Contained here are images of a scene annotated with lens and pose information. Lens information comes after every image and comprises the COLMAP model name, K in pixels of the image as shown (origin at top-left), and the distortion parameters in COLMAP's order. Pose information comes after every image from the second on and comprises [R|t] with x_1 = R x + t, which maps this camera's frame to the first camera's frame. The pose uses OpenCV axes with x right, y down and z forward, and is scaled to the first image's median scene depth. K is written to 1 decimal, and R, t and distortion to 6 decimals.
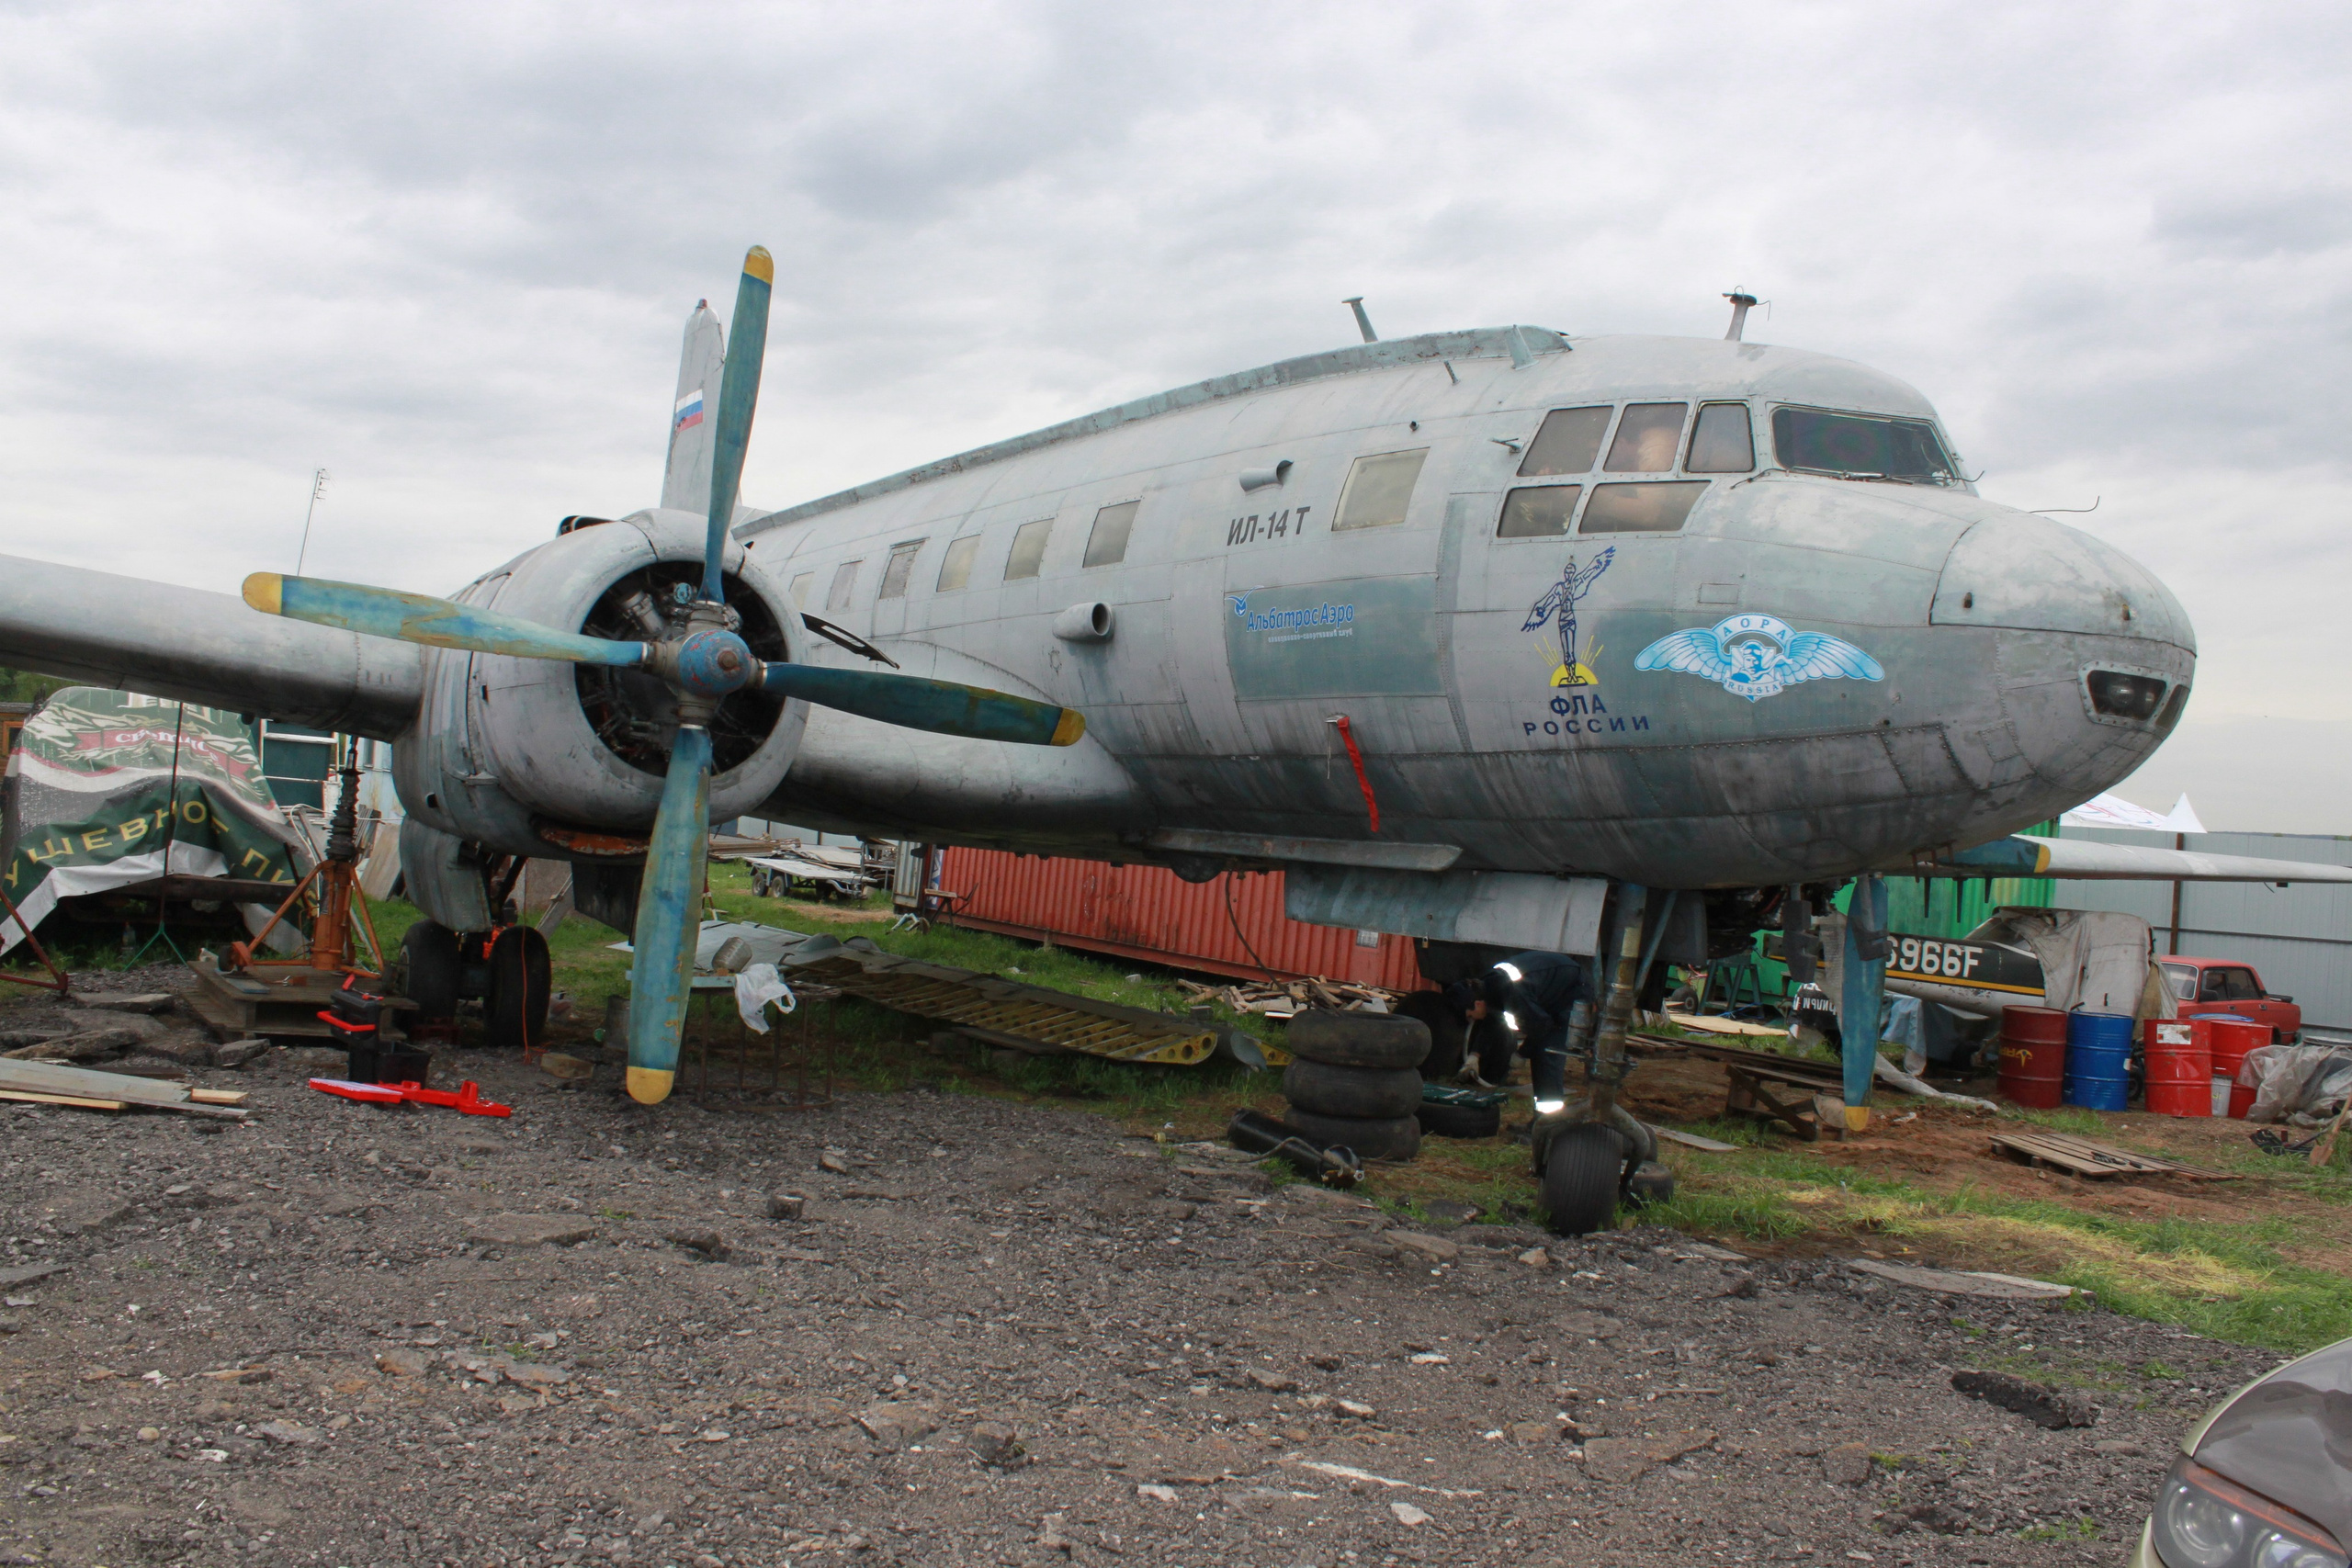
lens RADIAL K [[2016.9, 0, 1176.7], [0, 2016.9, 726.8], [0, 0, 1]] dist [-0.138391, 0.089599]
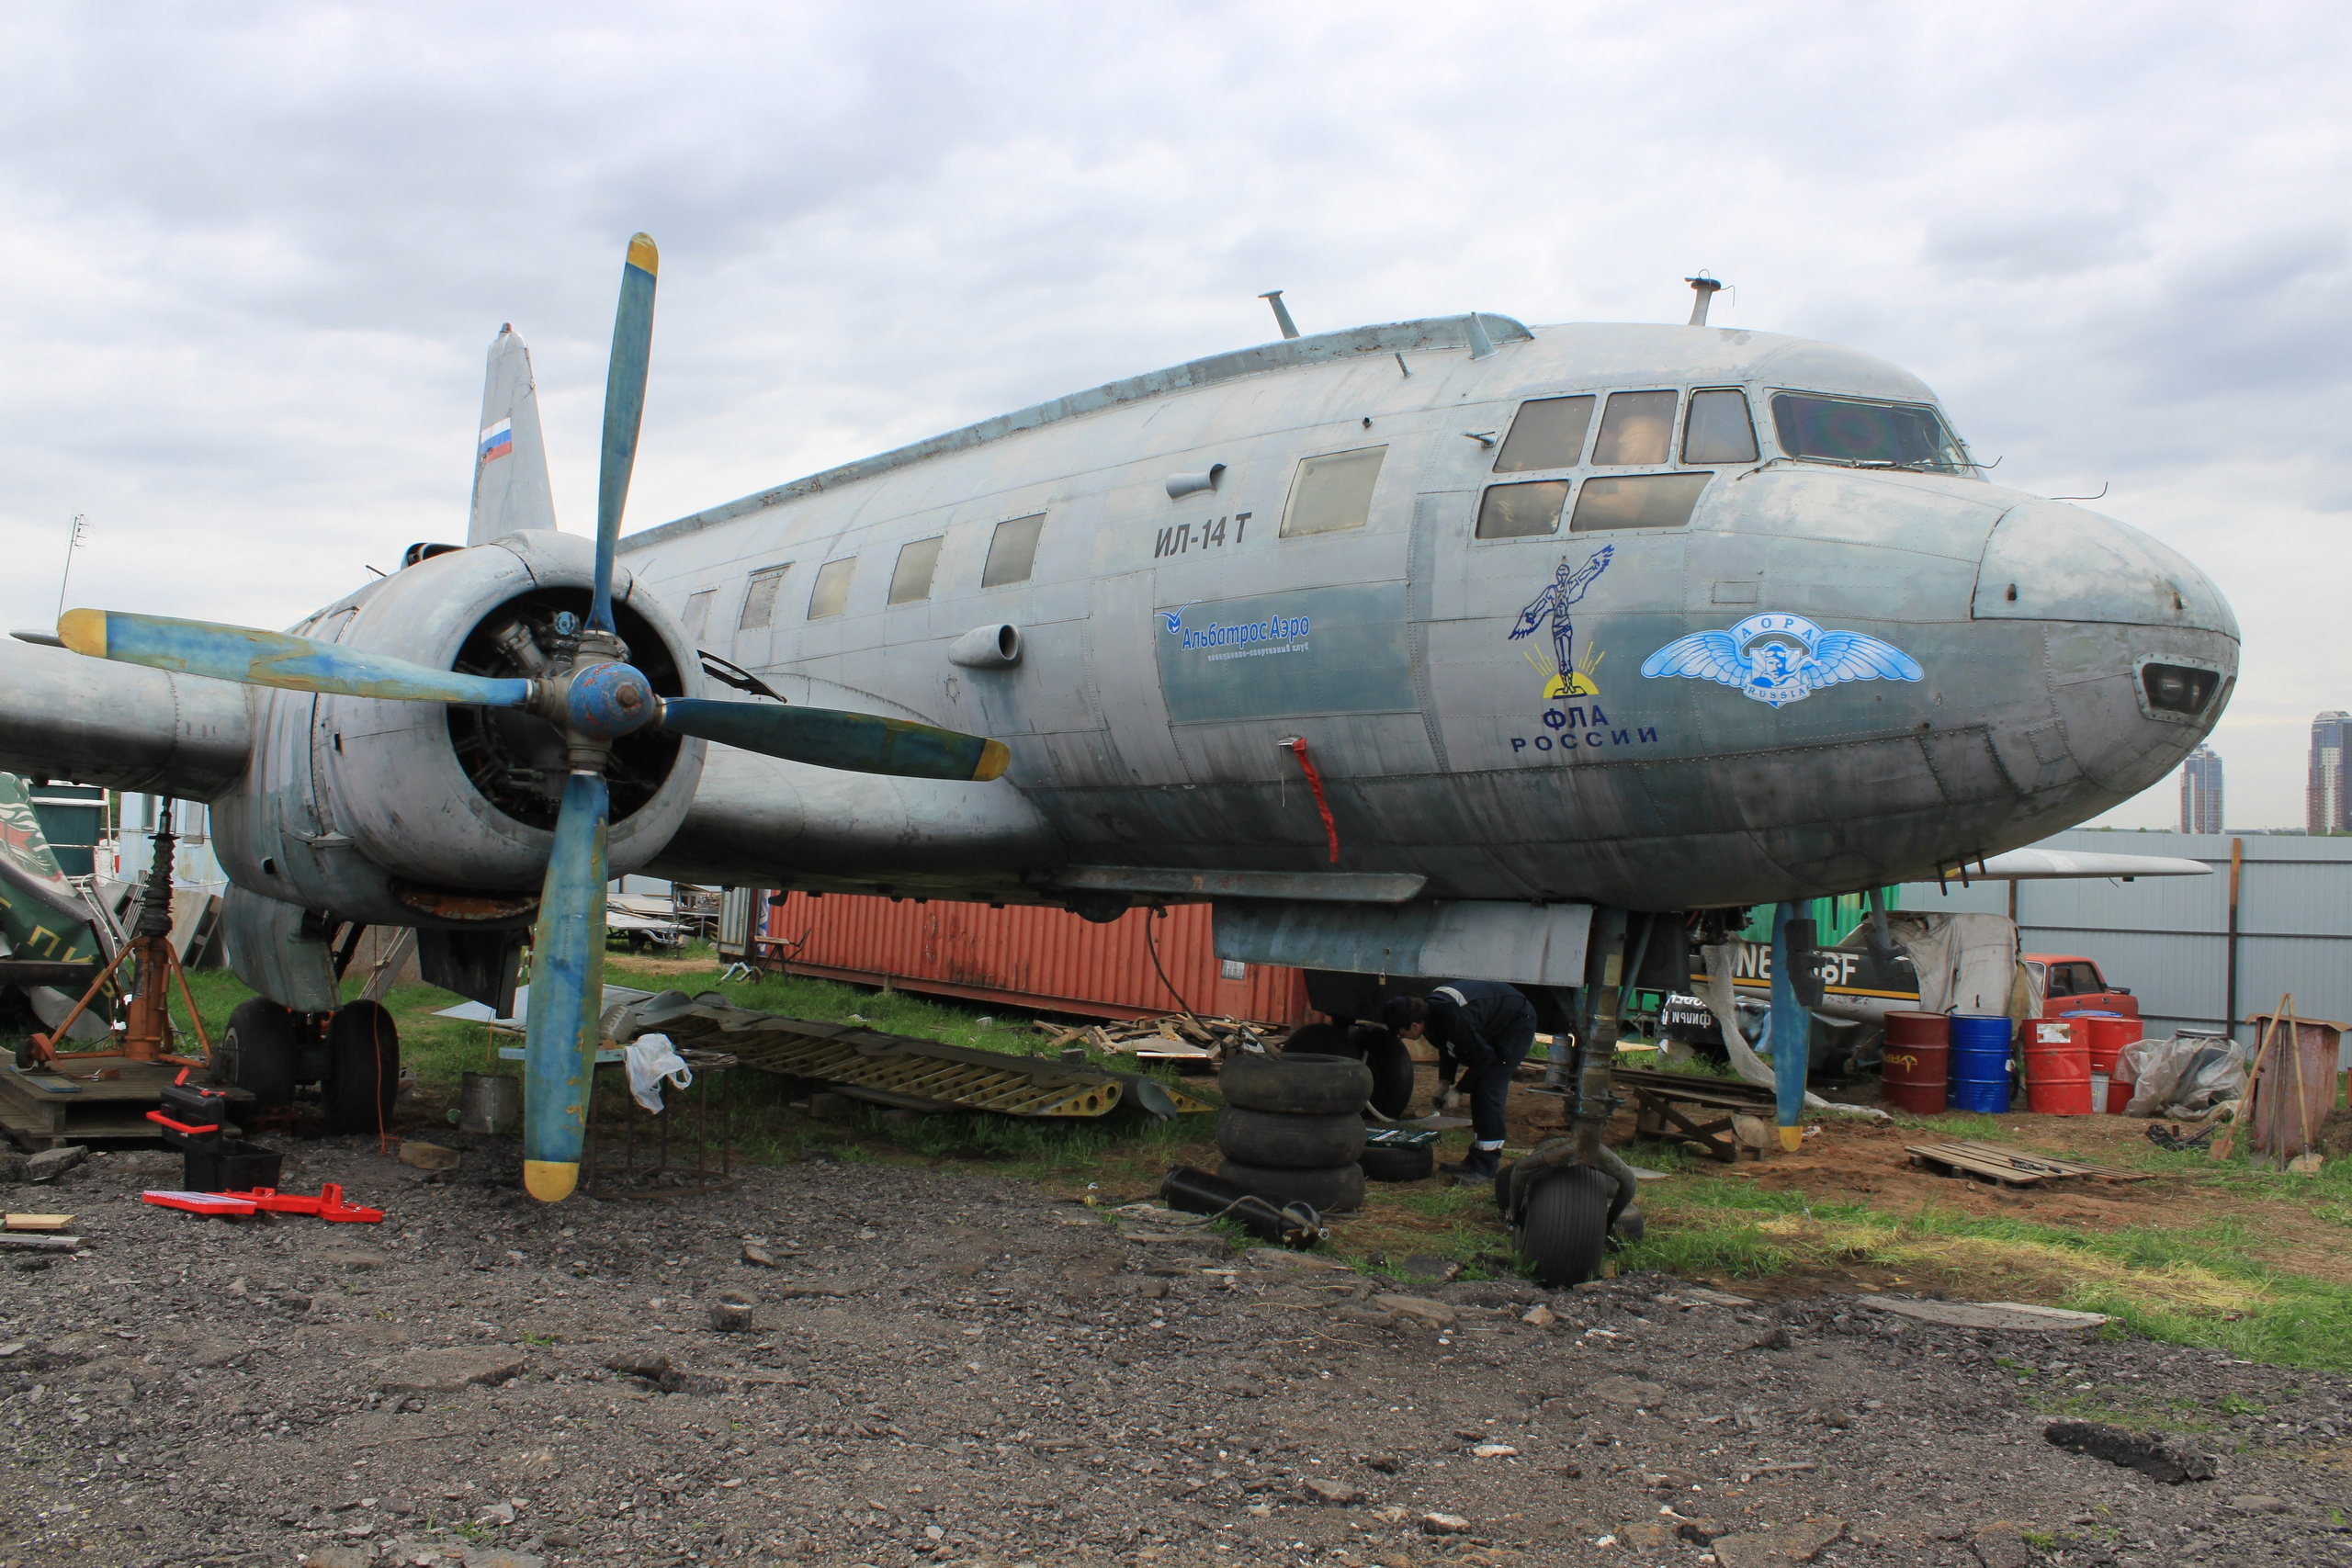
lens RADIAL K [[2020.3, 0, 1187.8], [0, 2020.3, 749.8], [0, 0, 1]] dist [-0.144432, 0.120079]
pose [[0.993557, -0.031587, 0.108843, -0.068907], [0.031945, 0.999488, -0.001548, -0.000396], [-0.108738, 0.005015, 0.994058, 0.088503]]
